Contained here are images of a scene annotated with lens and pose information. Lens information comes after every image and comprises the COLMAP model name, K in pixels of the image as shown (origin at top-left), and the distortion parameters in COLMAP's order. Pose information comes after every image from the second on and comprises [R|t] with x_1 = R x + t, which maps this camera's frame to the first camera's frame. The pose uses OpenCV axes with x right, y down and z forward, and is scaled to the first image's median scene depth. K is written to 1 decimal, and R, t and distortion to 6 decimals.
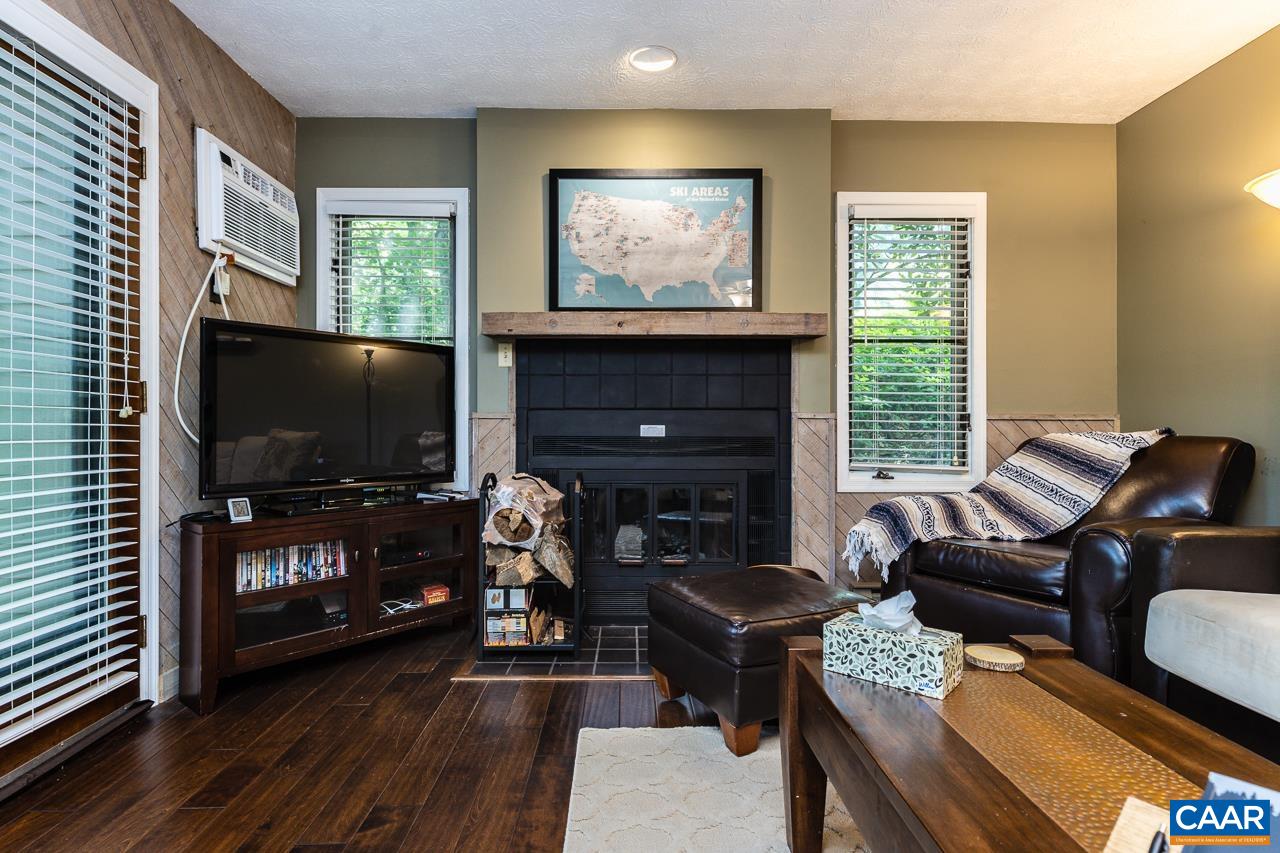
lens RADIAL K [[641.6, 0, 648.1], [0, 641.6, 439.2], [0, 0, 1]] dist [-0.001473, -0.000567]
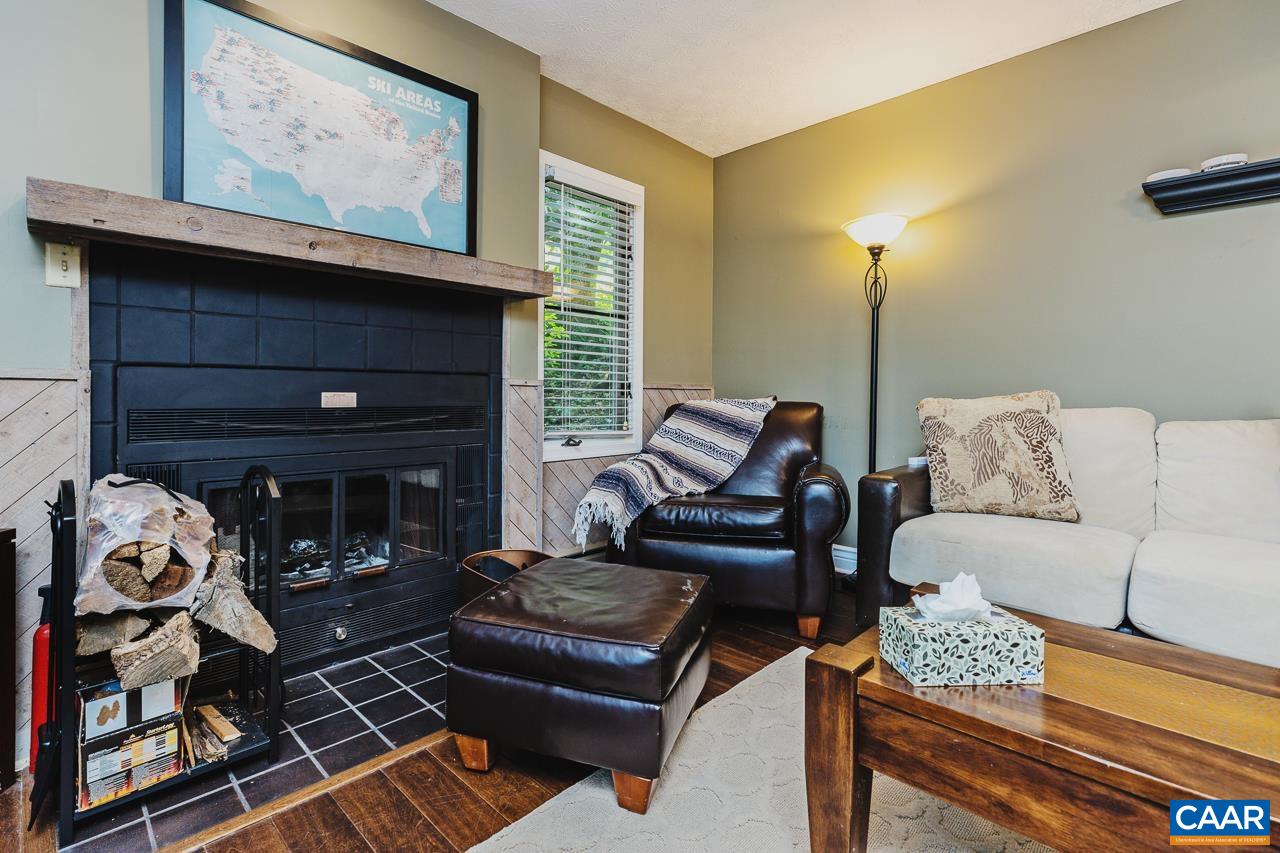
lens RADIAL K [[586.1, 0, 644.4], [0, 586.1, 405.7], [0, 0, 1]] dist [-0.000974, 0.001780]
pose [[0.727544, -0.011947, 0.685957, -0.216756], [0.010978, 0.999923, 0.005772, -0.006821], [-0.685973, 0.003331, 0.727619, 0.295423]]
